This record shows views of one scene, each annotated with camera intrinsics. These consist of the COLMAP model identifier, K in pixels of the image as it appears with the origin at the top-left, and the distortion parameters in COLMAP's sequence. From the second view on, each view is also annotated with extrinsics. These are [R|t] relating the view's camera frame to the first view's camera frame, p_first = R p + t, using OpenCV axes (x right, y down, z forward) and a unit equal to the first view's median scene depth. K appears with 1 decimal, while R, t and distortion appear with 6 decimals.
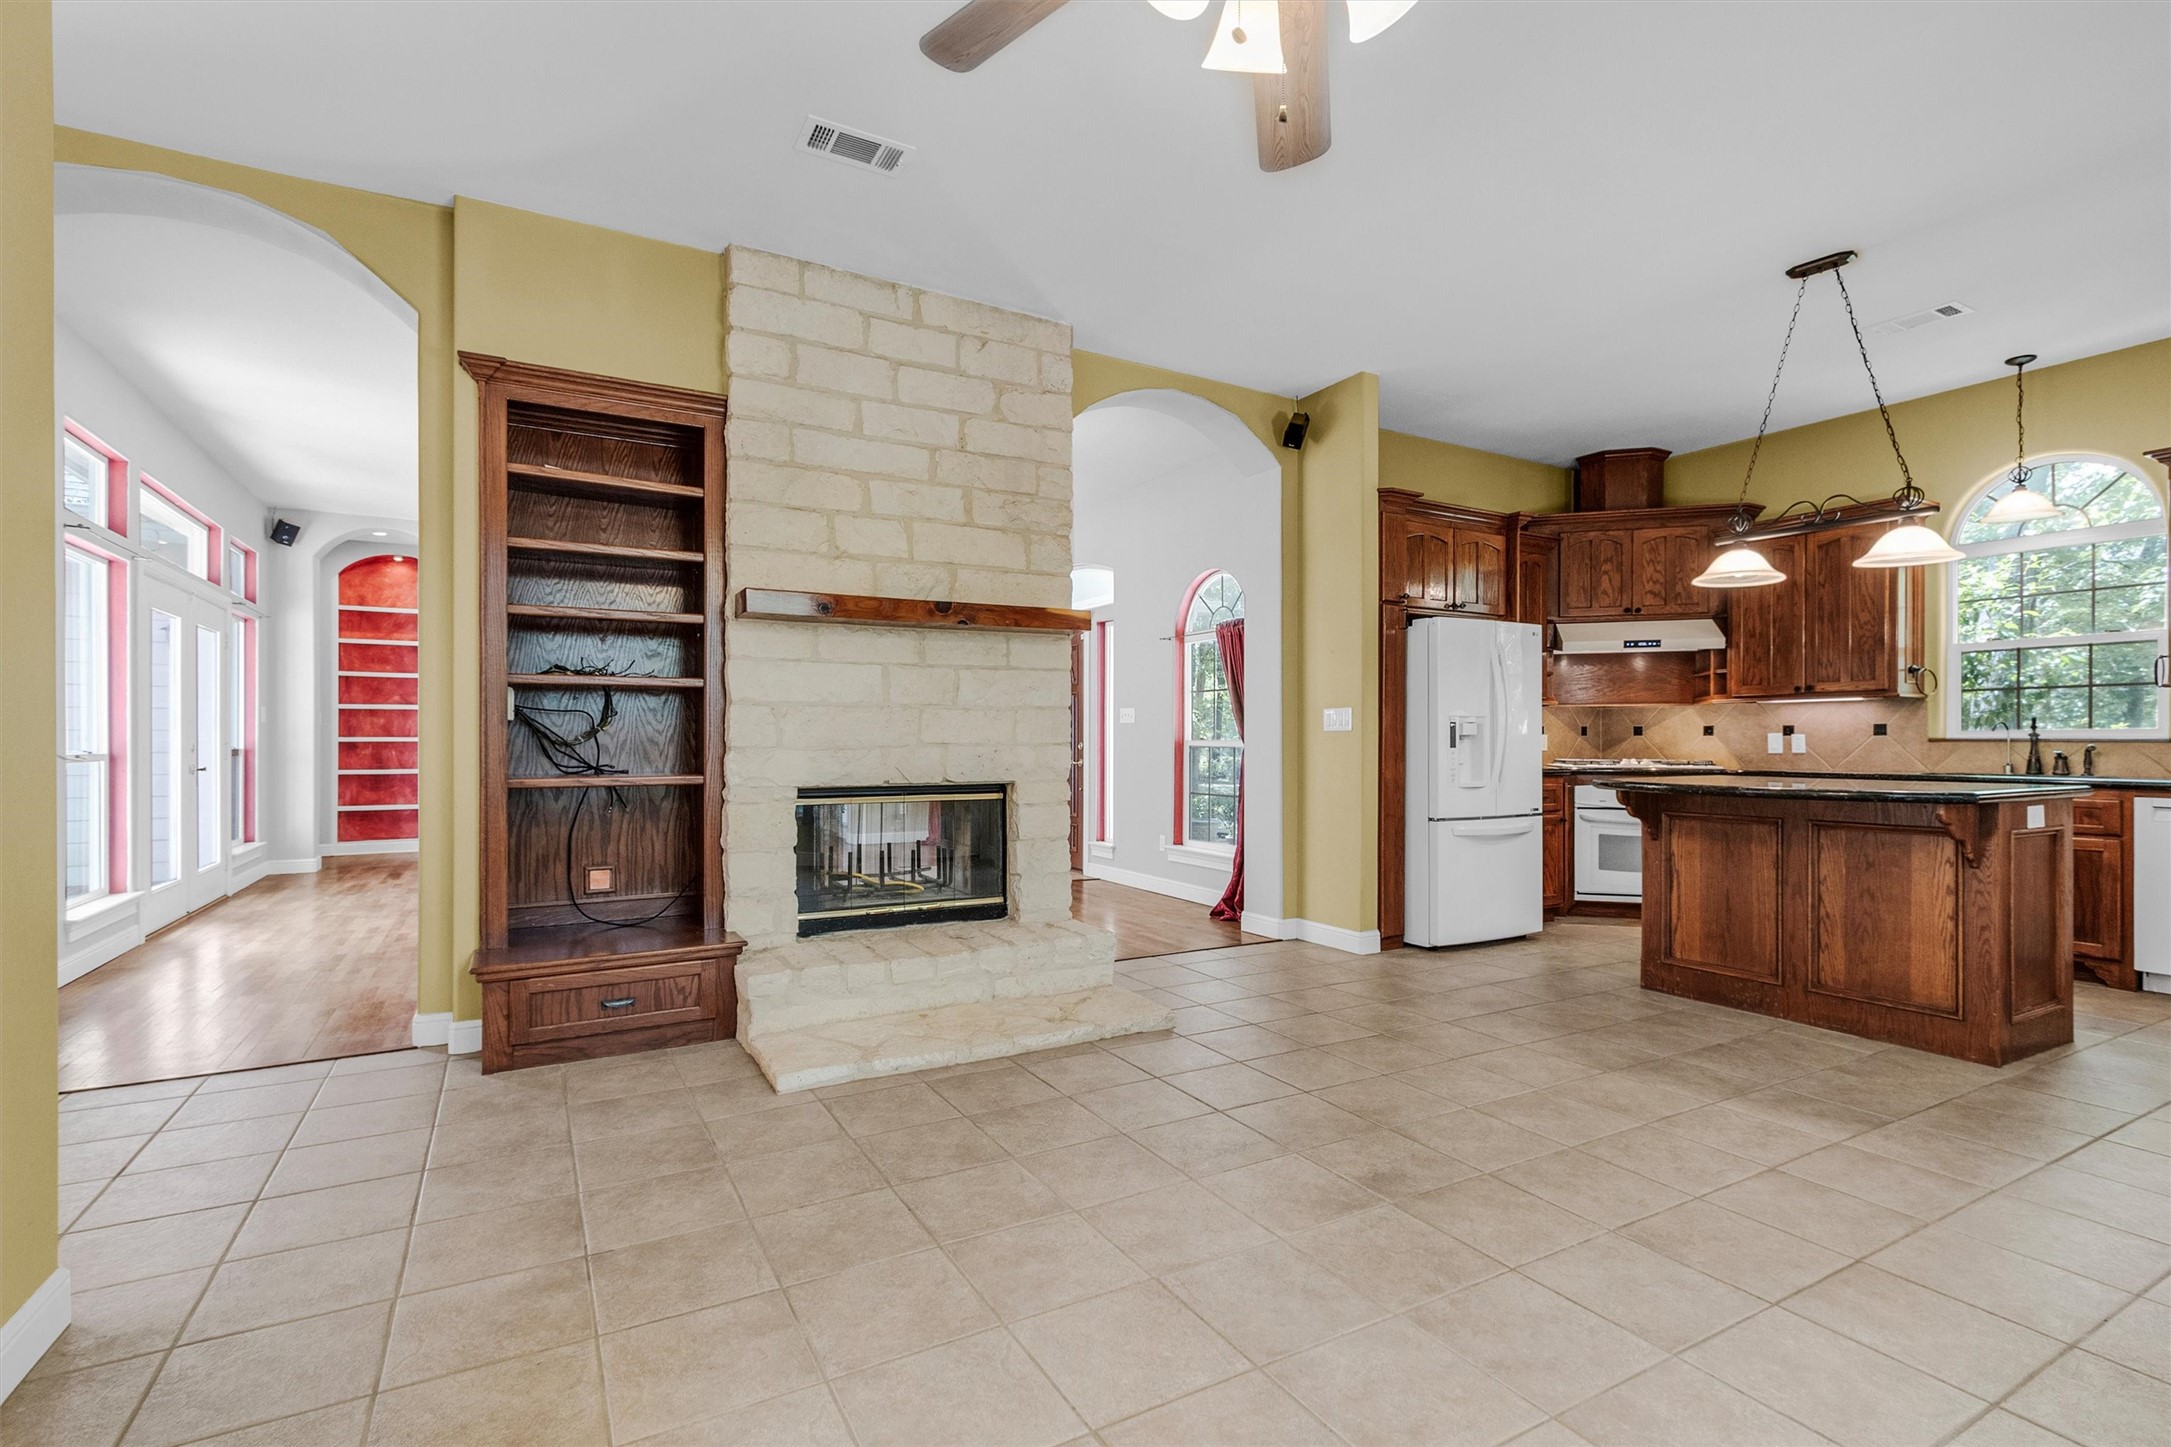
lens RADIAL K [[1005.5, 0, 1088.0], [0, 1005.5, 722.7], [0, 0, 1]] dist [-0.000282, -0.000354]
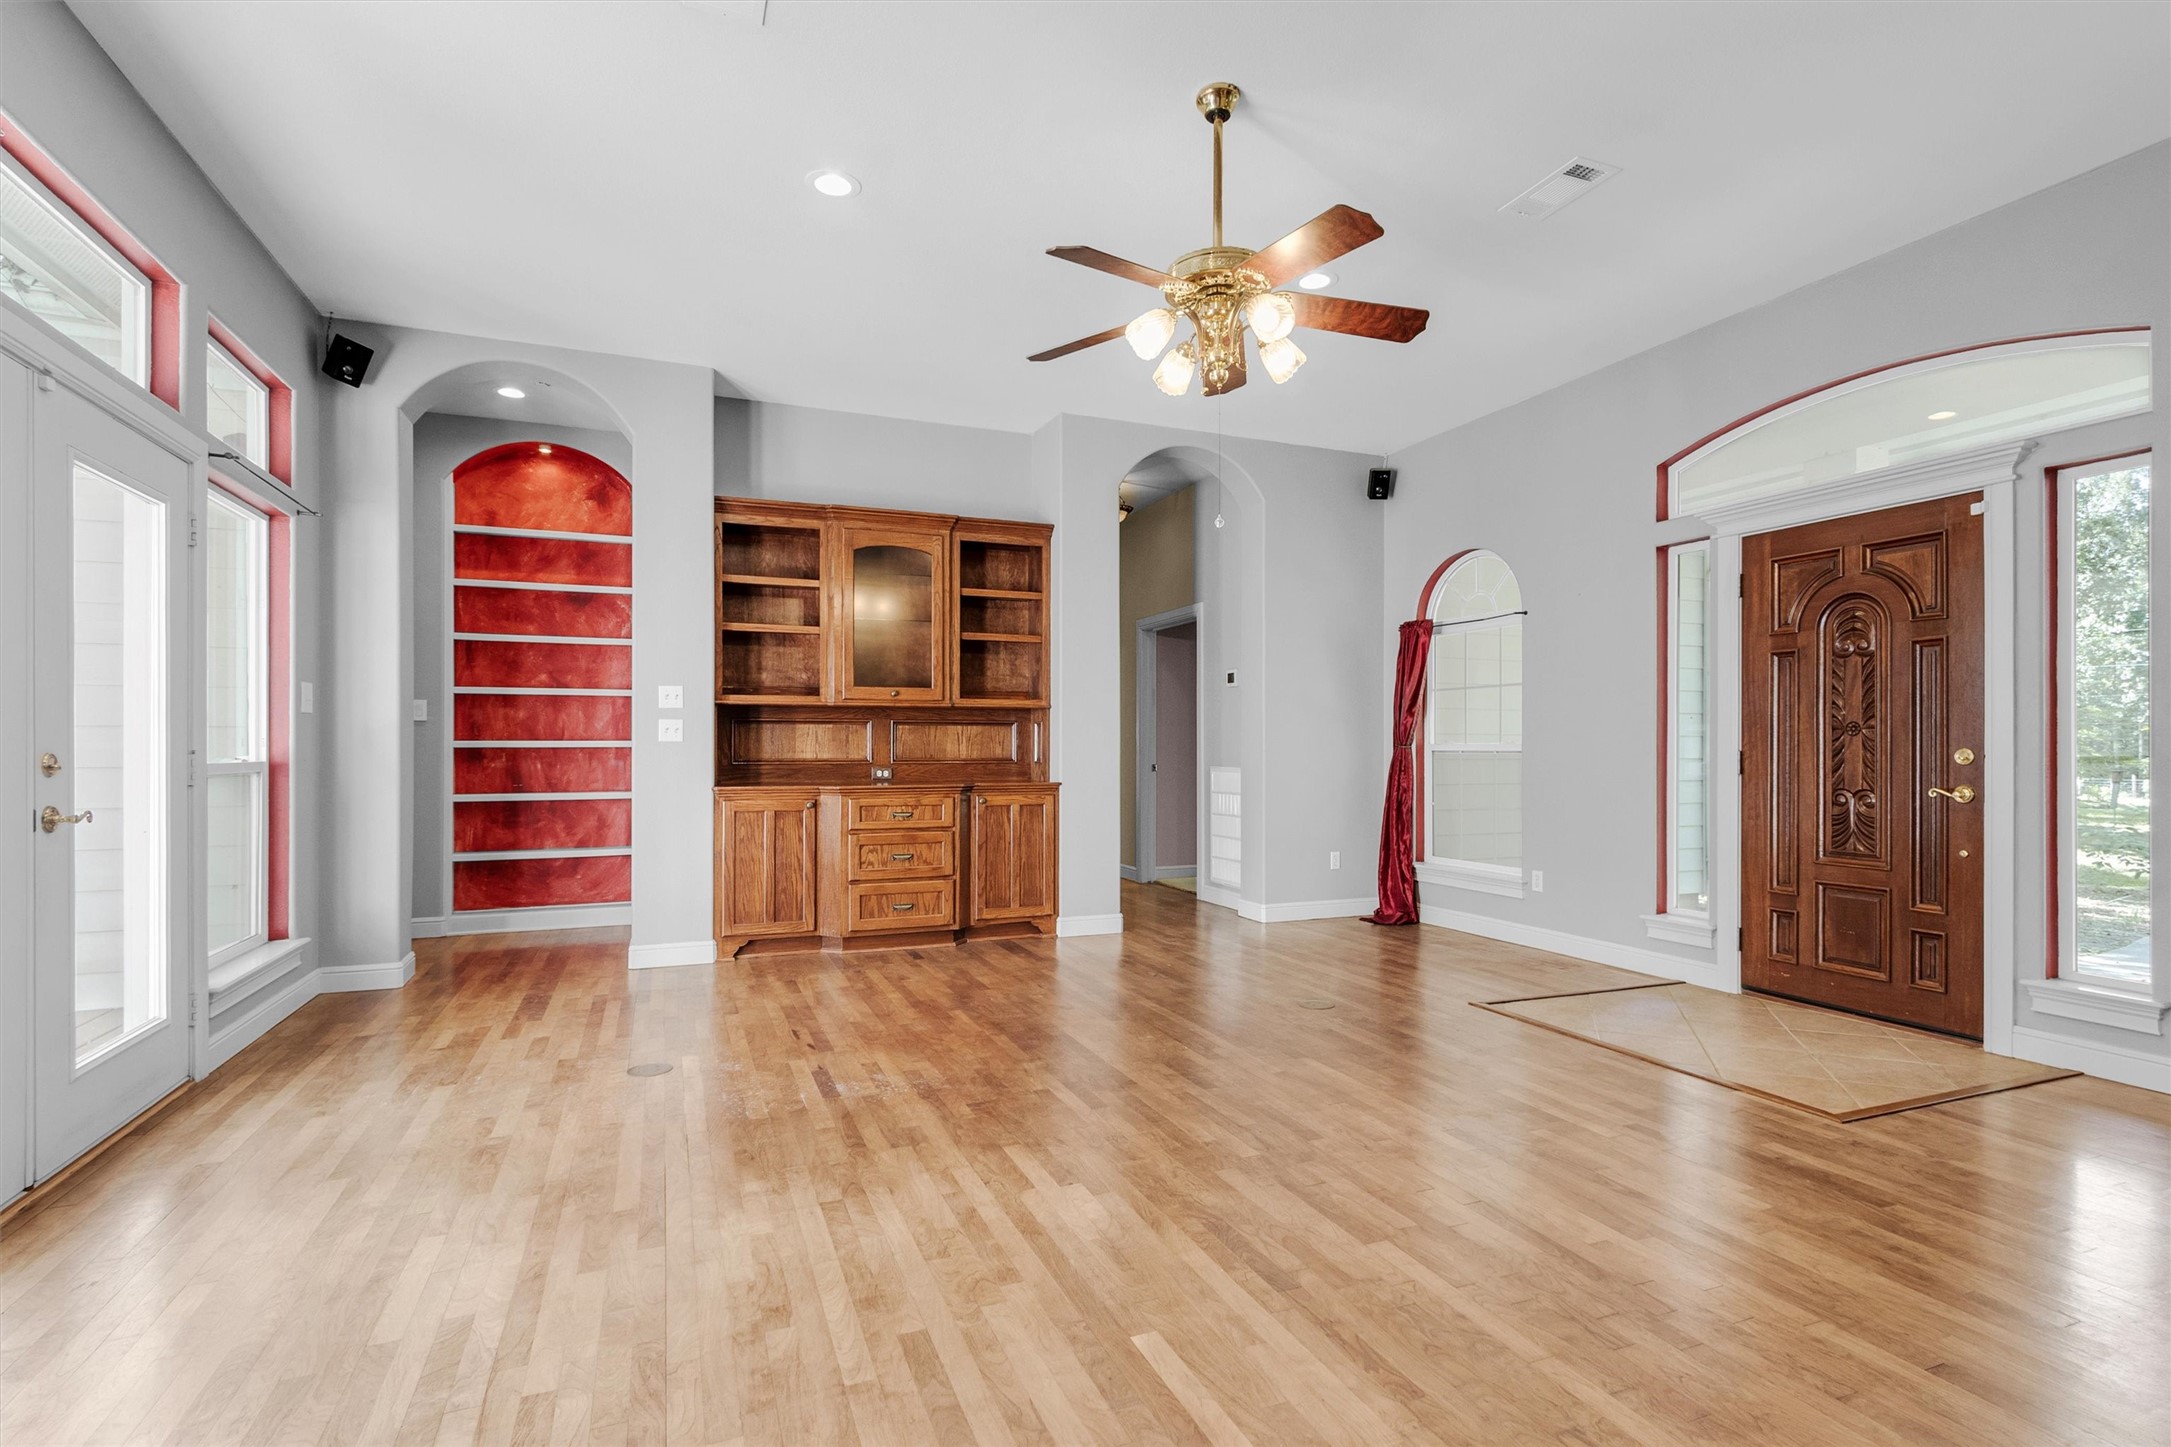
lens RADIAL K [[1005.5, 0, 1080.8], [0, 1005.5, 740.5], [0, 0, 1]] dist [-0.000282, -0.000354]
pose [[0.992851, 0.003364, -0.119315, -0.293806], [-0.002435, 0.999966, 0.007932, 0.008627], [0.119337, -0.007585, 0.992825, 0.437518]]
